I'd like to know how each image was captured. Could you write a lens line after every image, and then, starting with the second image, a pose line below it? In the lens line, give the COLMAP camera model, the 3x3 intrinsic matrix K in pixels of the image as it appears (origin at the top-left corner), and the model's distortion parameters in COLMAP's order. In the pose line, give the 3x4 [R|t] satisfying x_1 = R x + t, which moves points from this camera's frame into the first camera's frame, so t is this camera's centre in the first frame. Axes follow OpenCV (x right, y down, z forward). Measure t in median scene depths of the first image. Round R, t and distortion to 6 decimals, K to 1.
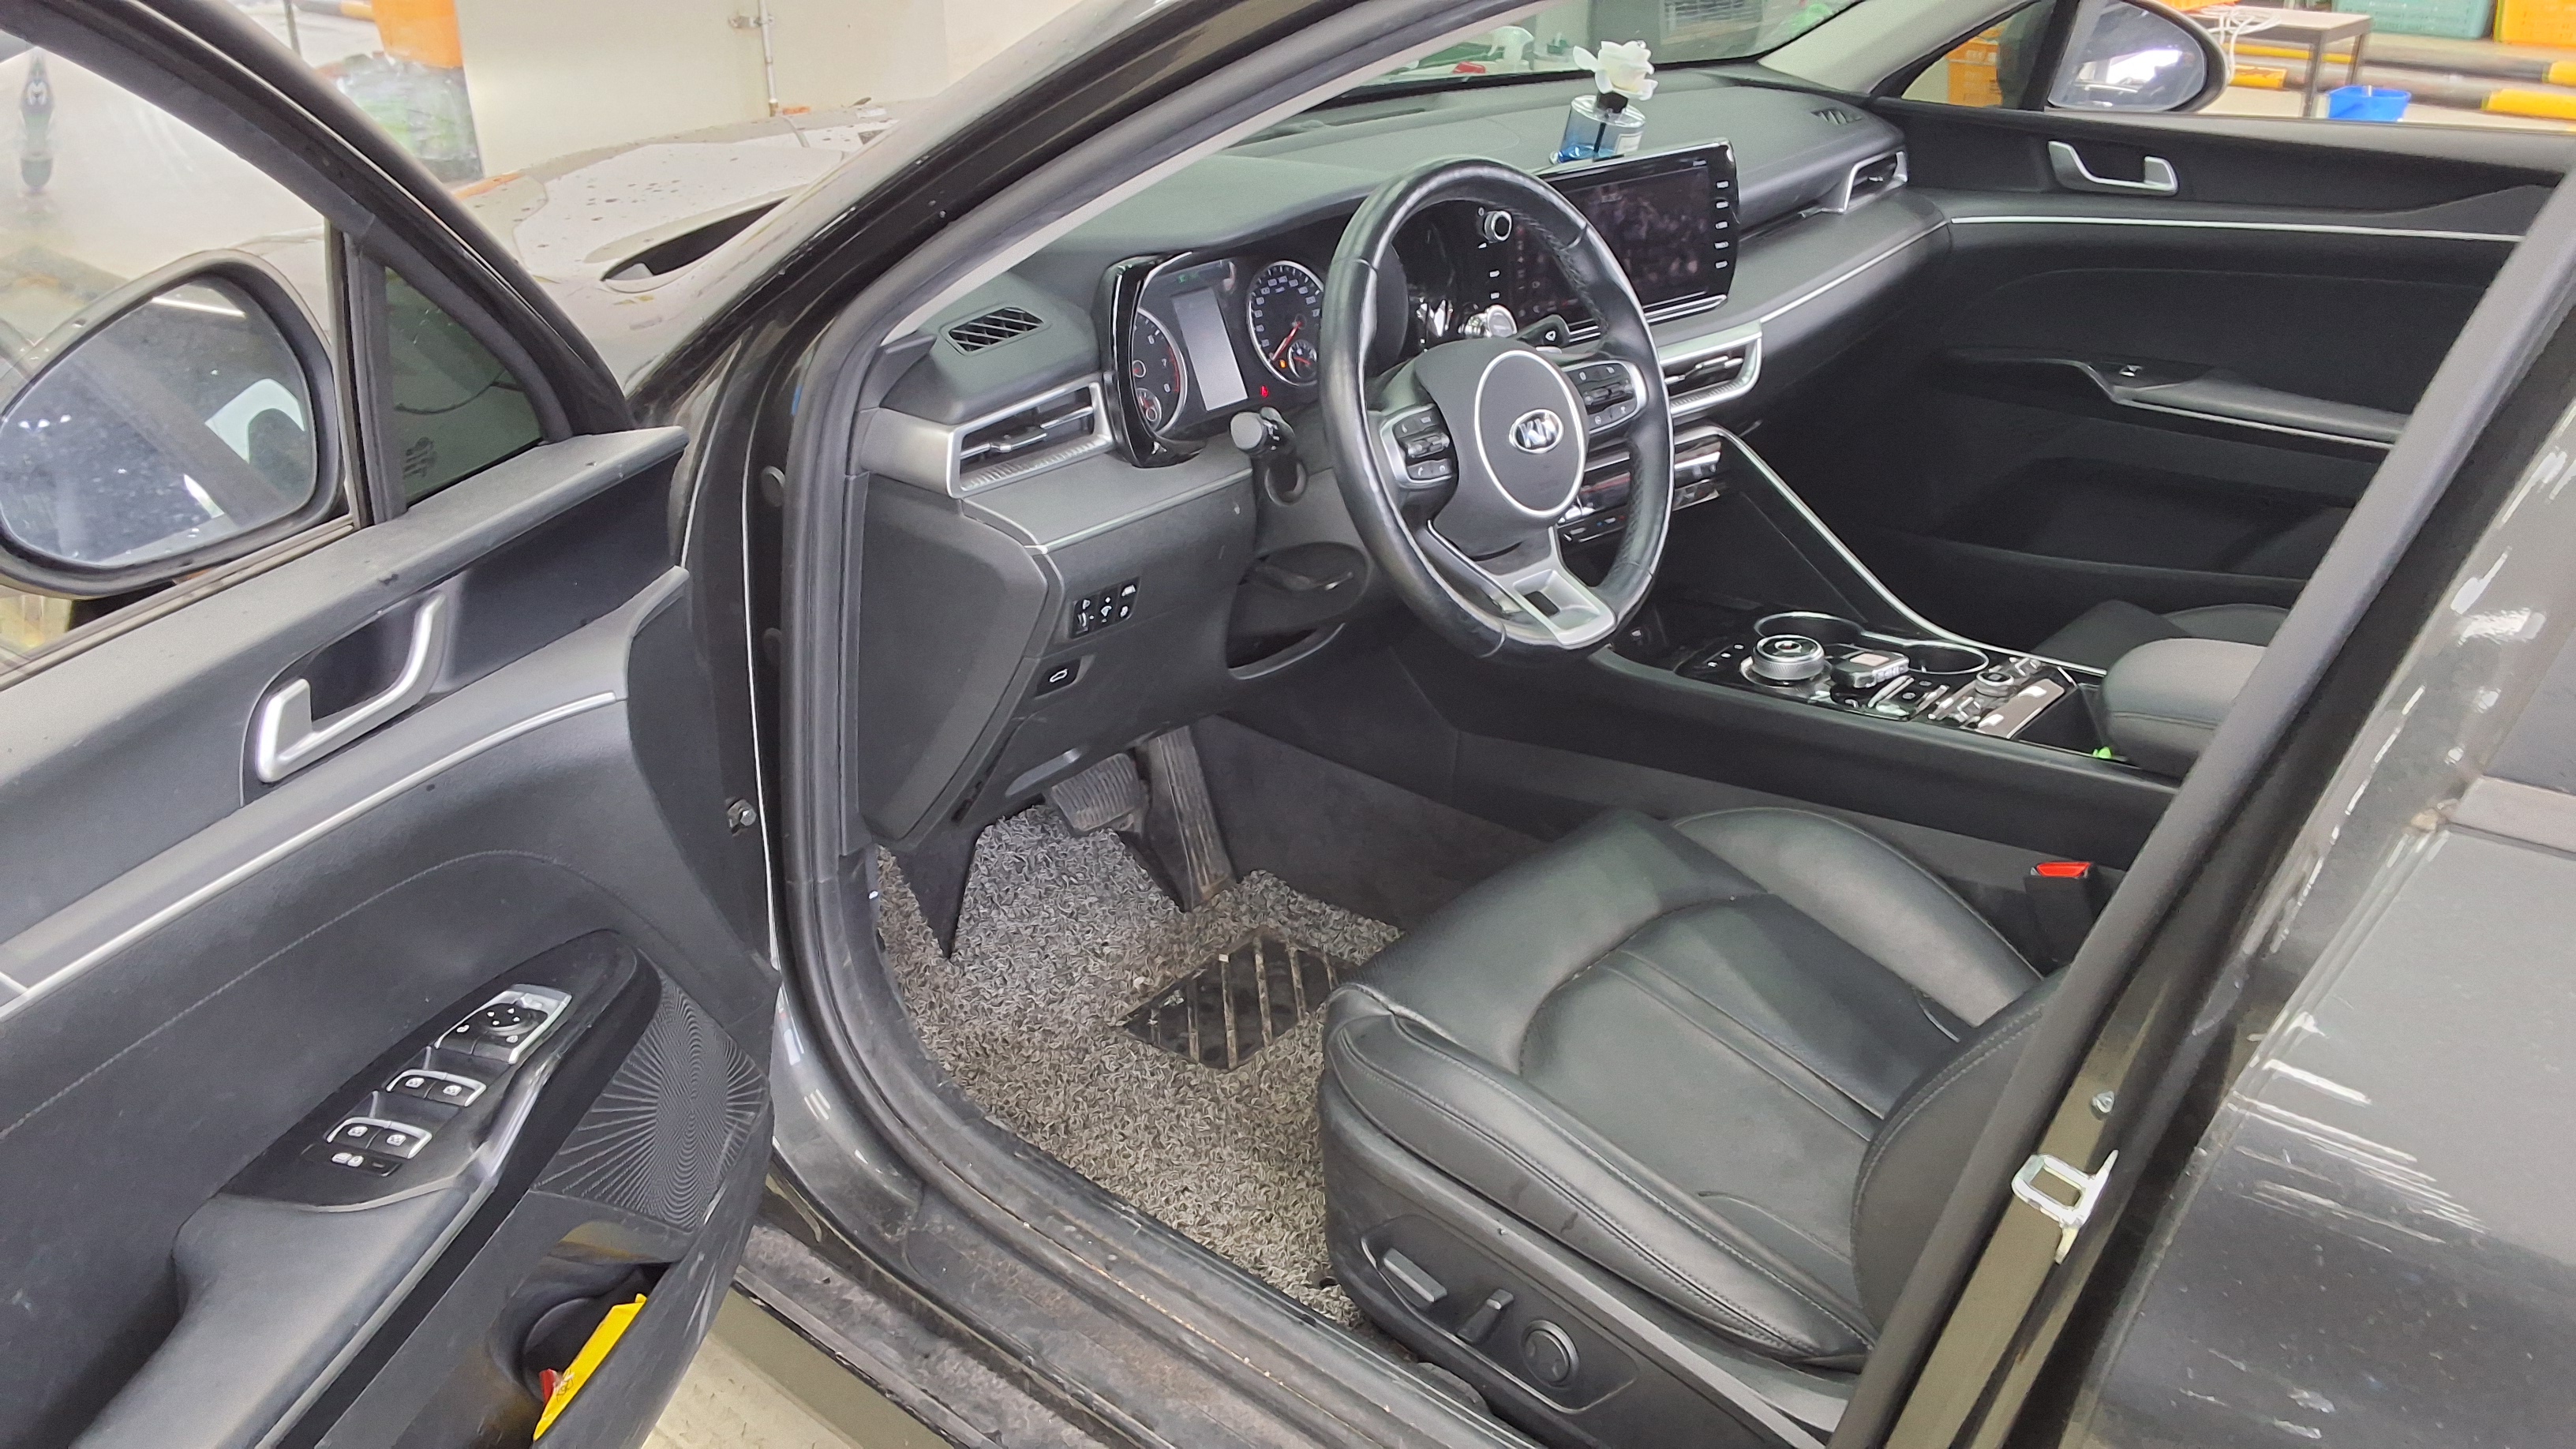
lens RADIAL K [[2135.3, 0, 1288.0], [0, 2135.3, 724.5], [0, 0, 1]] dist [0.060262, -0.002147]
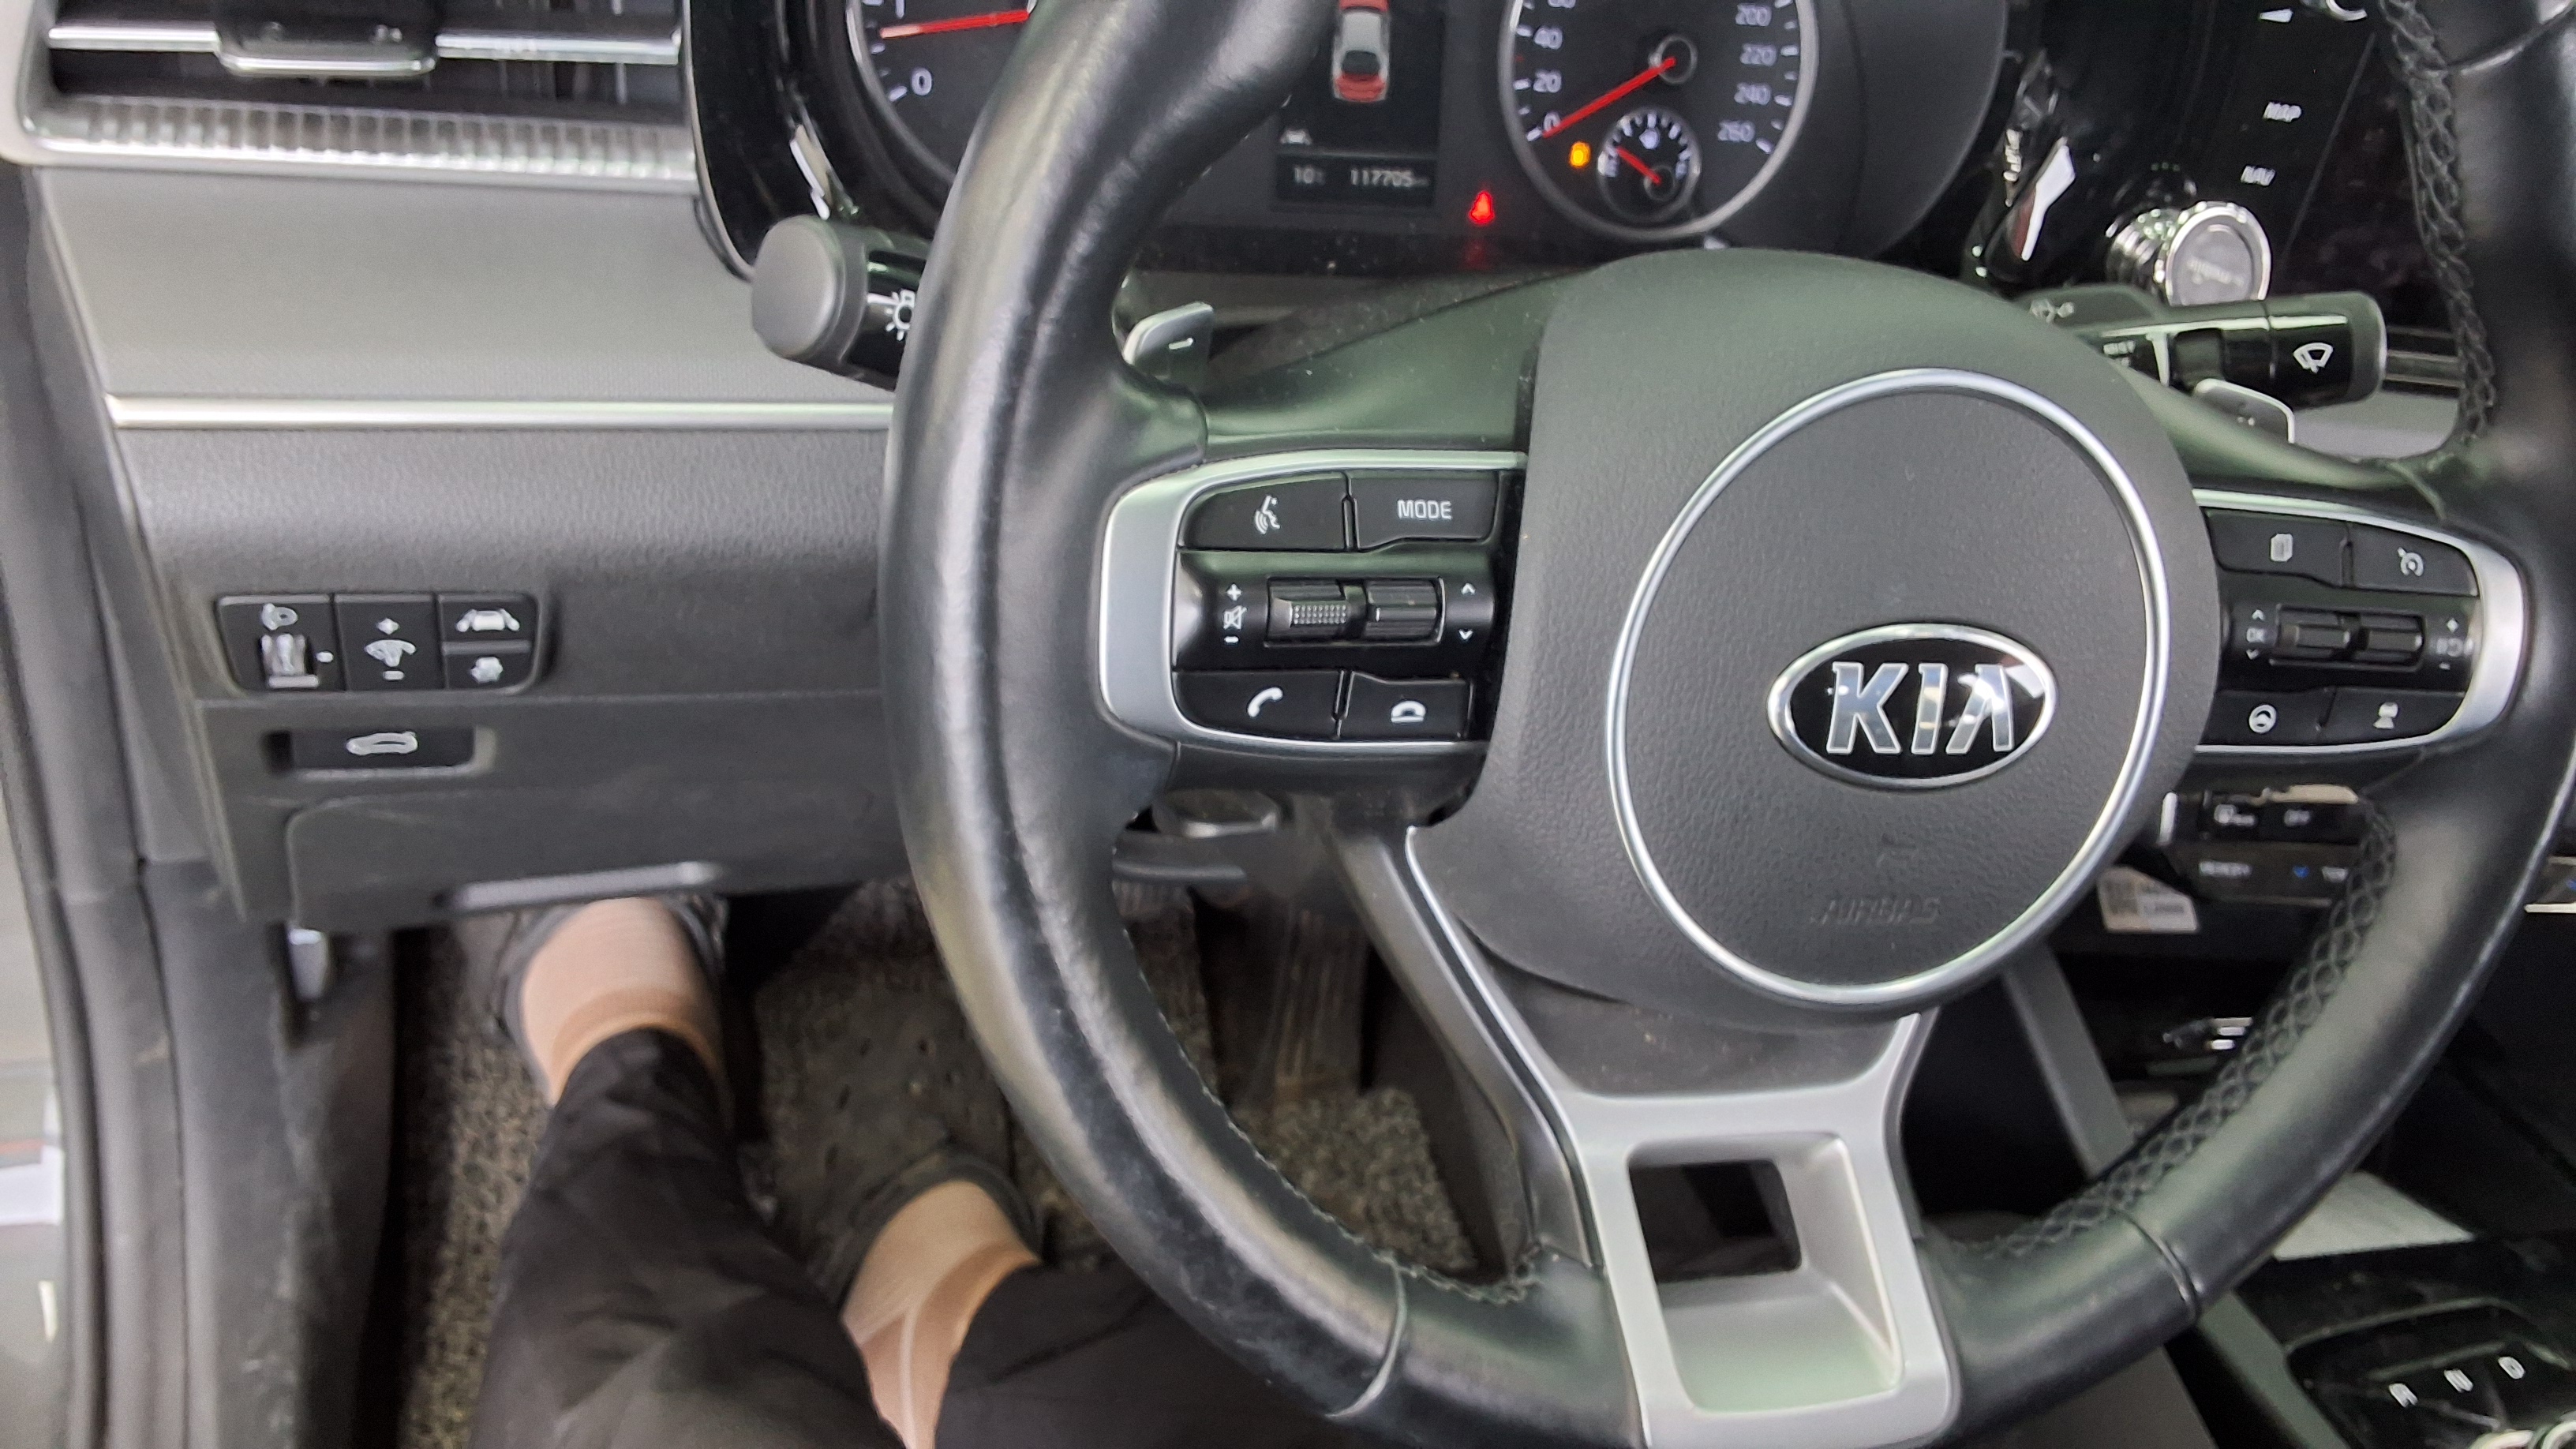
lens RADIAL K [[2135.3, 0, 1288.0], [0, 2135.3, 724.5], [0, 0, 1]] dist [0.060262, -0.002147]
pose [[0.845858, 0.426863, -0.319864, 0.124499], [-0.380037, 0.903055, 0.200160, -0.144897], [0.374295, -0.047747, 0.926080, 0.680566]]
